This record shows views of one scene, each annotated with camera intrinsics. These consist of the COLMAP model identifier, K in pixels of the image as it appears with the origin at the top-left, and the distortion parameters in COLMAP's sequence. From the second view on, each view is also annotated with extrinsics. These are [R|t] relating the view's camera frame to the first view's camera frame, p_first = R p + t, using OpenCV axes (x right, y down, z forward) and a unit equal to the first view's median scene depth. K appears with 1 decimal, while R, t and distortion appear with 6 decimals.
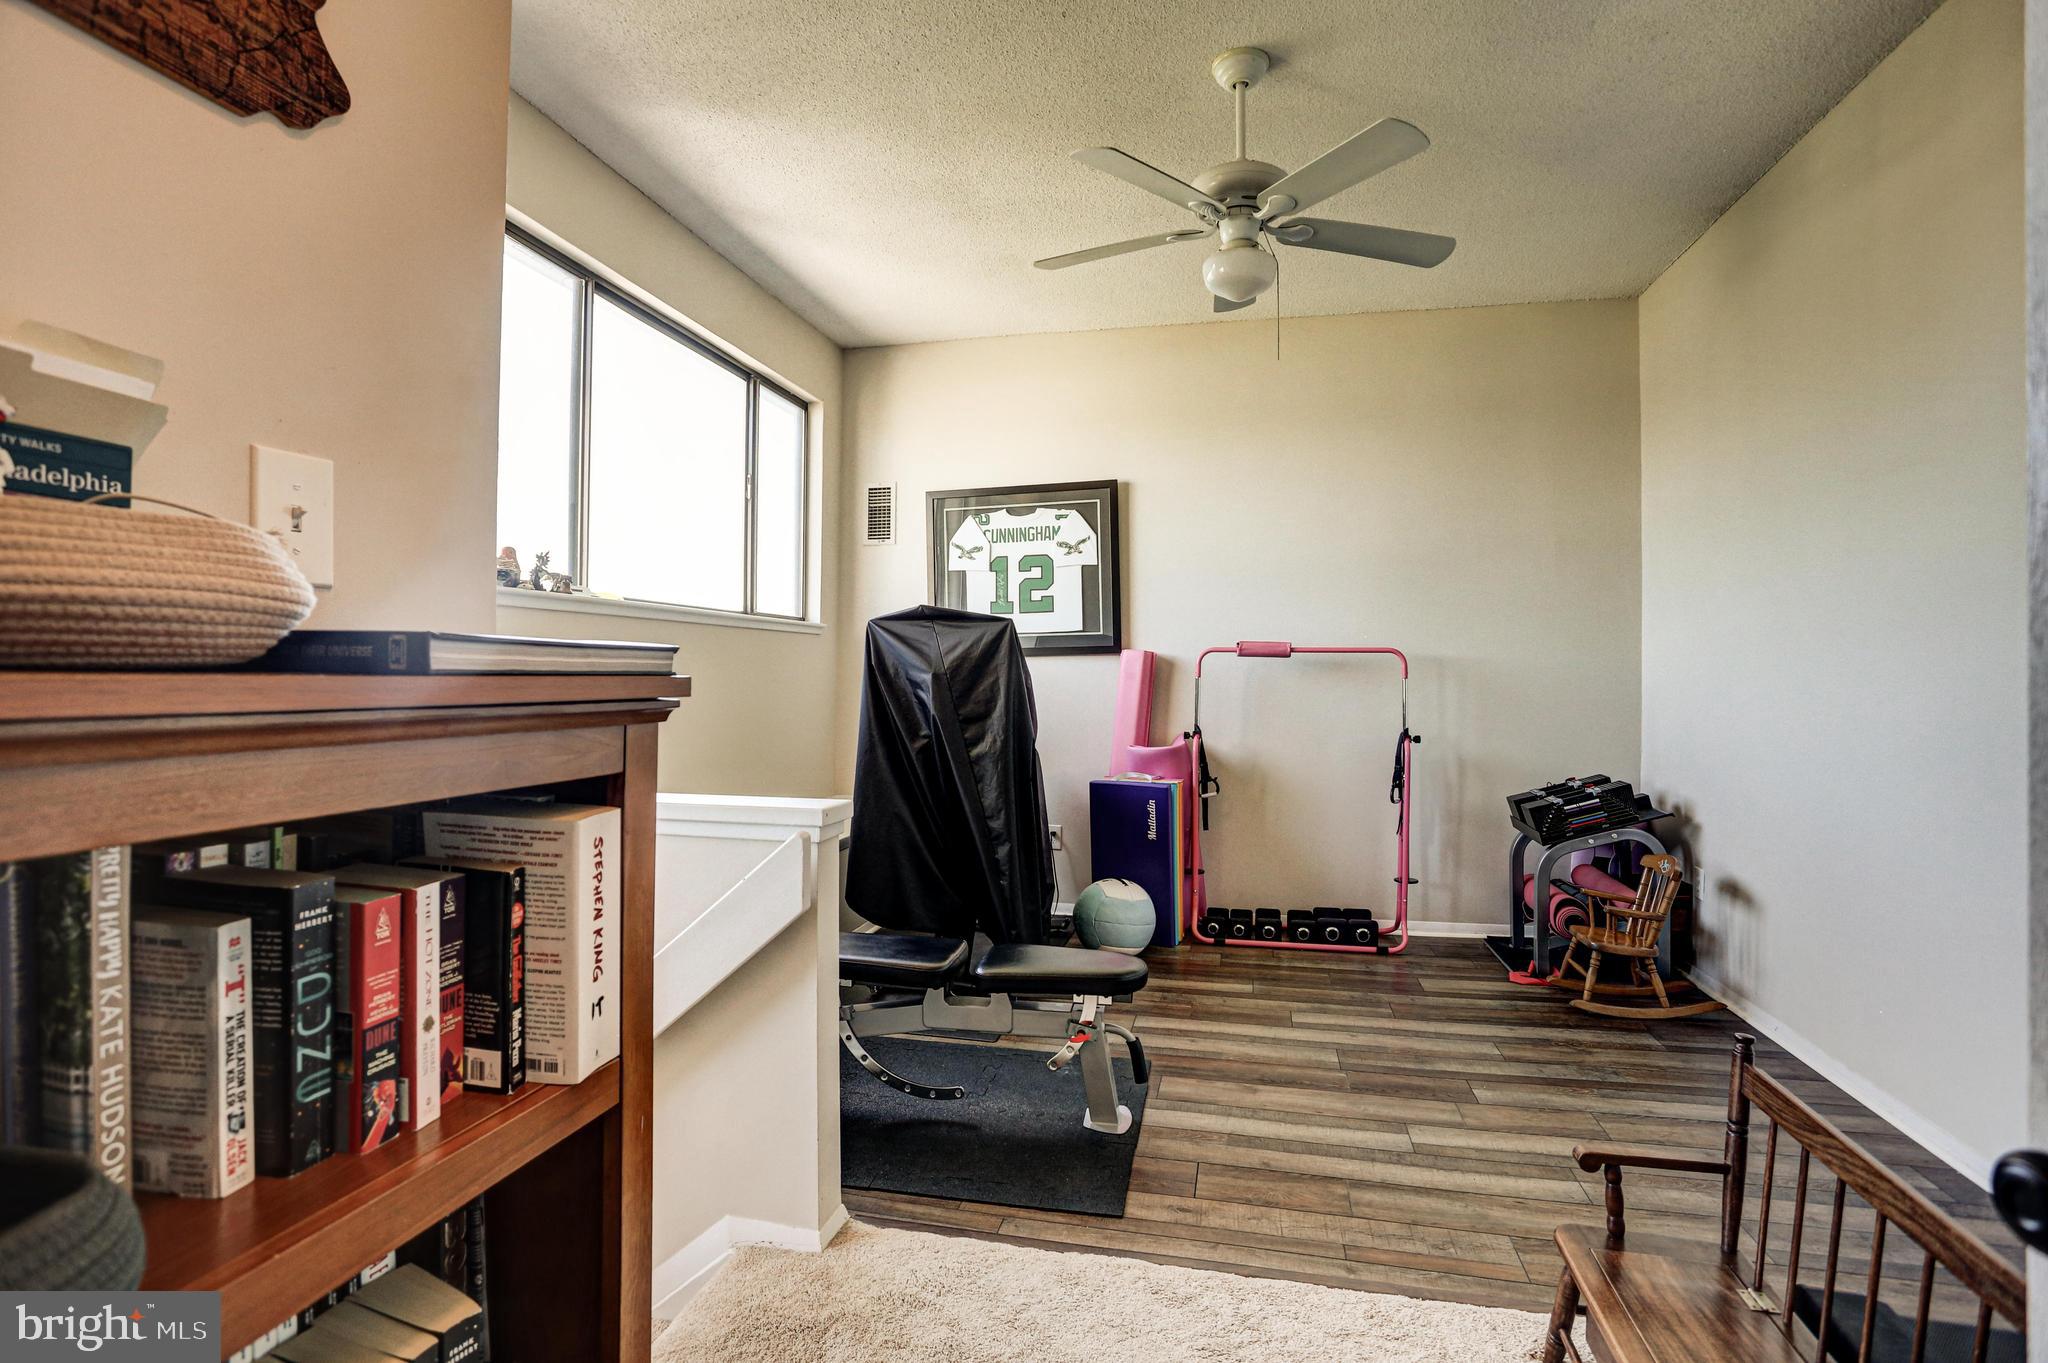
lens RADIAL K [[1020.7, 0, 1022.7], [0, 1020.7, 668.6], [0, 0, 1]] dist [-0.084067, 0.041337]
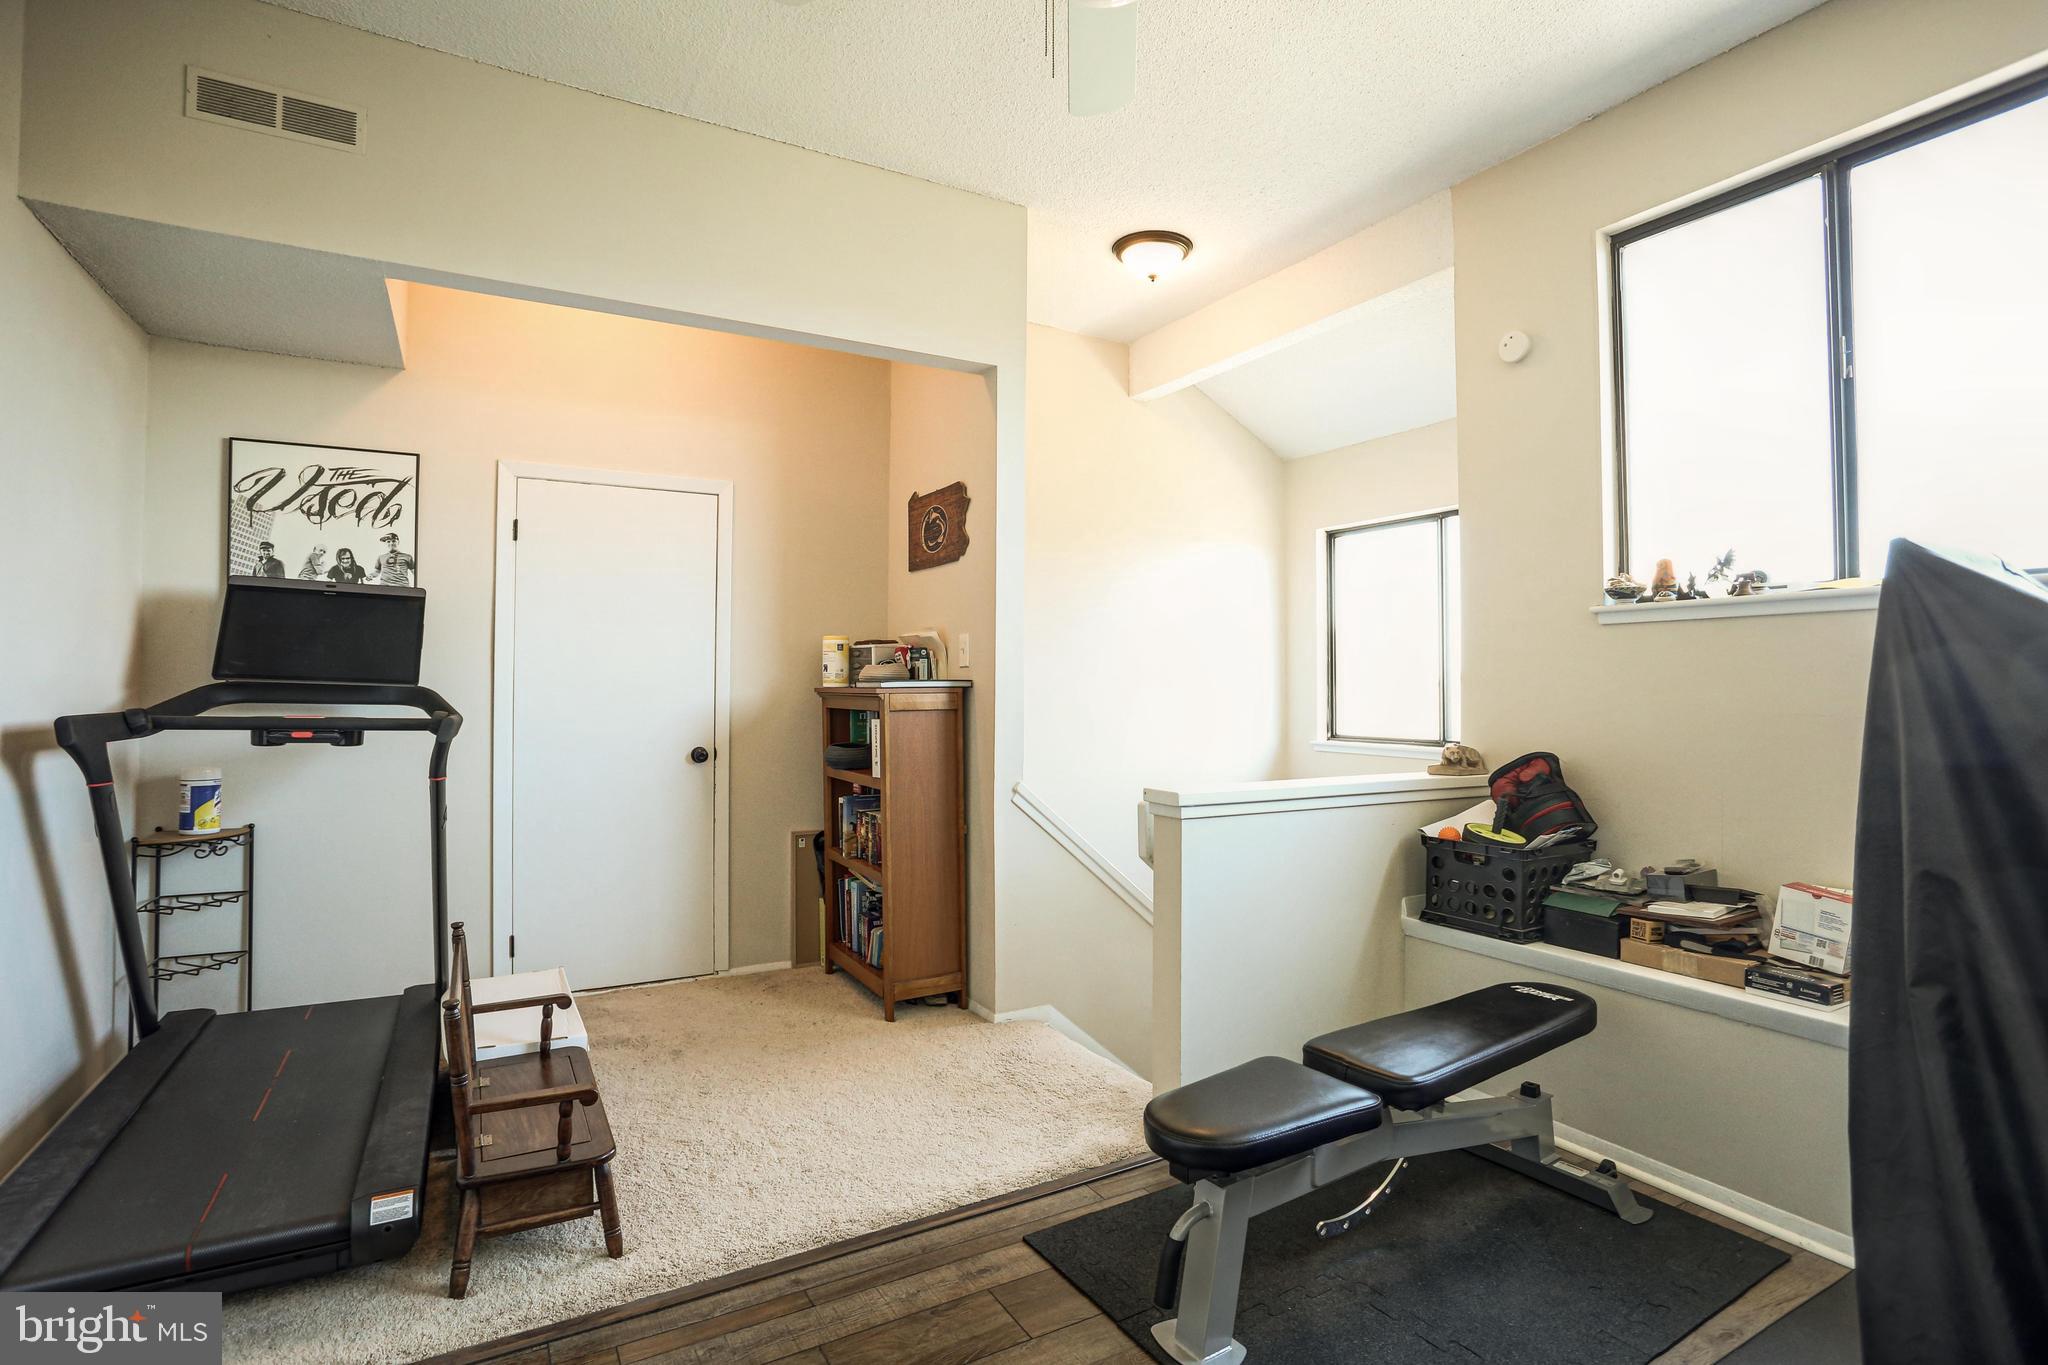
lens RADIAL K [[1020.7, 0, 1022.7], [0, 1020.7, 669.6], [0, 0, 1]] dist [-0.084067, 0.041337]
pose [[-0.749007, -0.013638, -0.662421, 0.742336], [0.004428, 0.999663, -0.025588, 0.010625], [0.662547, -0.022098, -0.748694, 1.706139]]
